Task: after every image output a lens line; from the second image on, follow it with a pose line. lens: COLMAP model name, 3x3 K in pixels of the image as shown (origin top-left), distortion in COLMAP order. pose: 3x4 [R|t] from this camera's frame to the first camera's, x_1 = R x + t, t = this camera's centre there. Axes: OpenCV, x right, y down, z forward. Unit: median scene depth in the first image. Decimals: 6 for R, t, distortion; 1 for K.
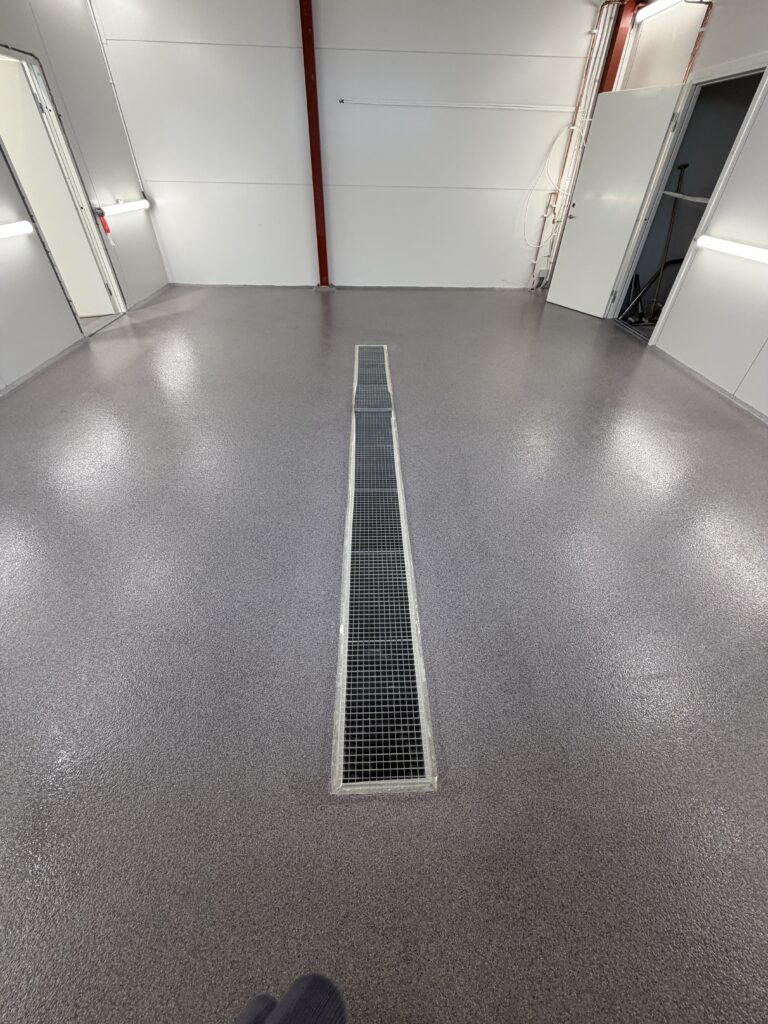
lens RADIAL K [[409.6, 0, 385.3], [0, 409.6, 510.9], [0, 0, 1]] dist [-0.000950, 0.000164]
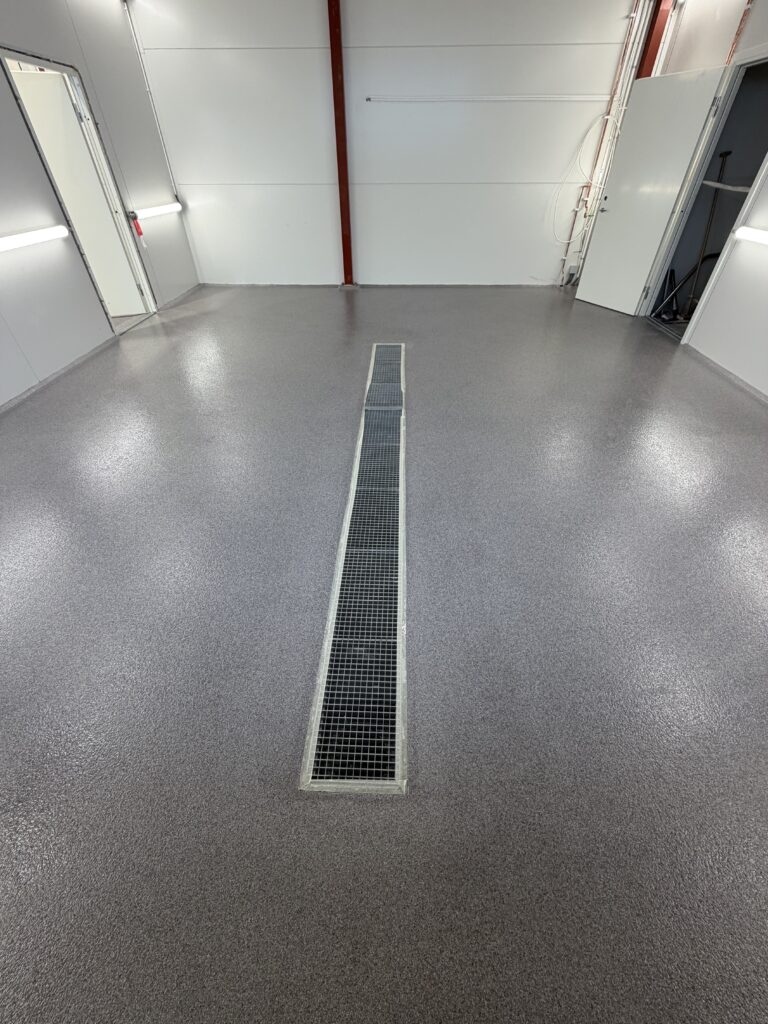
lens RADIAL K [[409.6, 0, 385.0], [0, 409.6, 511.1], [0, 0, 1]] dist [-0.000950, 0.000164]
pose [[0.997091, 0.029549, -0.070266, 0.043259], [-0.029343, 0.999562, 0.003961, -0.000560], [0.070352, -0.001888, 0.997520, 0.004266]]
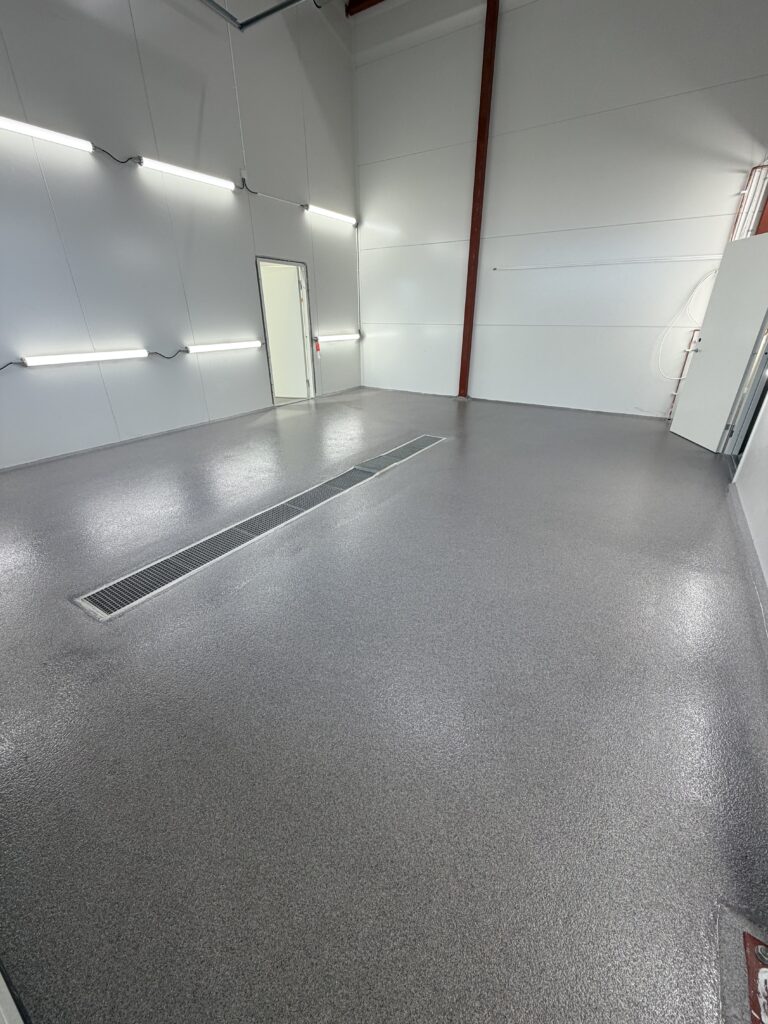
lens RADIAL K [[409.6, 0, 385.3], [0, 409.6, 511.4], [0, 0, 1]] dist [-0.000950, 0.000164]
pose [[0.814112, 0.233138, -0.531853, 0.620473], [-0.362232, 0.919725, -0.151309, 0.038894], [0.453882, 0.315837, 0.833209, 0.000641]]
